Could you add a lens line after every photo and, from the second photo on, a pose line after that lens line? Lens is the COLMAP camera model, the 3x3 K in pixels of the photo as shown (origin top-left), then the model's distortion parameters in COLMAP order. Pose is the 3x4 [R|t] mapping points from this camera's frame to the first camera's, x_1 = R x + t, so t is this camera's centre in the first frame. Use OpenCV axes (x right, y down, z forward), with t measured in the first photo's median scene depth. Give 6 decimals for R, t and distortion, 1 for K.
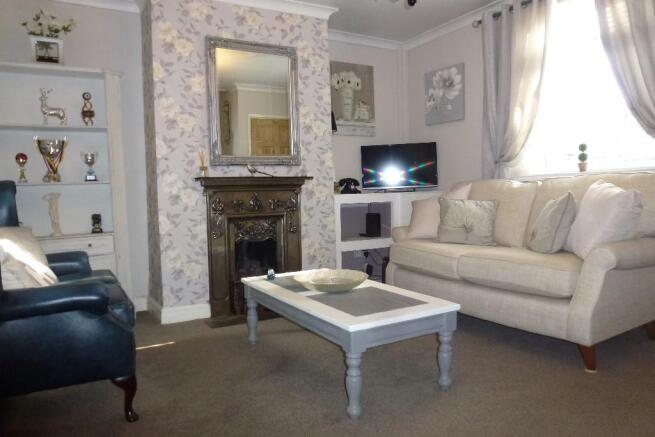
lens RADIAL K [[480.4, 0, 321.9], [0, 480.4, 217.3], [0, 0, 1]] dist [-0.011083, -0.006381]
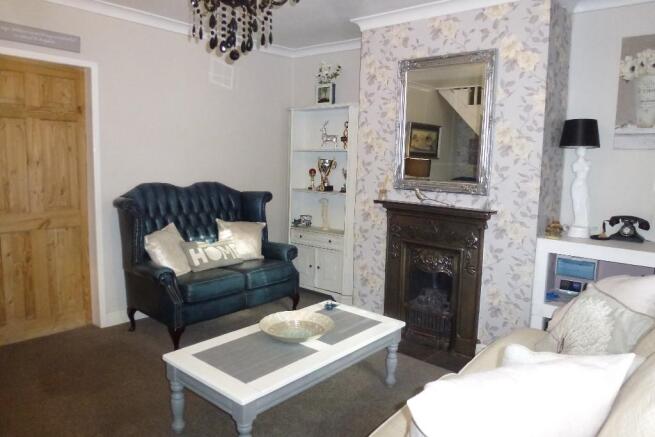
lens RADIAL K [[463.8, 0, 327.5], [0, 463.8, 218.5], [0, 0, 1]] dist [-0.042148, -0.001584]
pose [[0.341642, 0.159319, -0.926228, 0.598865], [-0.082883, 0.986795, 0.139165, -0.157986], [0.936168, 0.029224, 0.350336, 0.481706]]
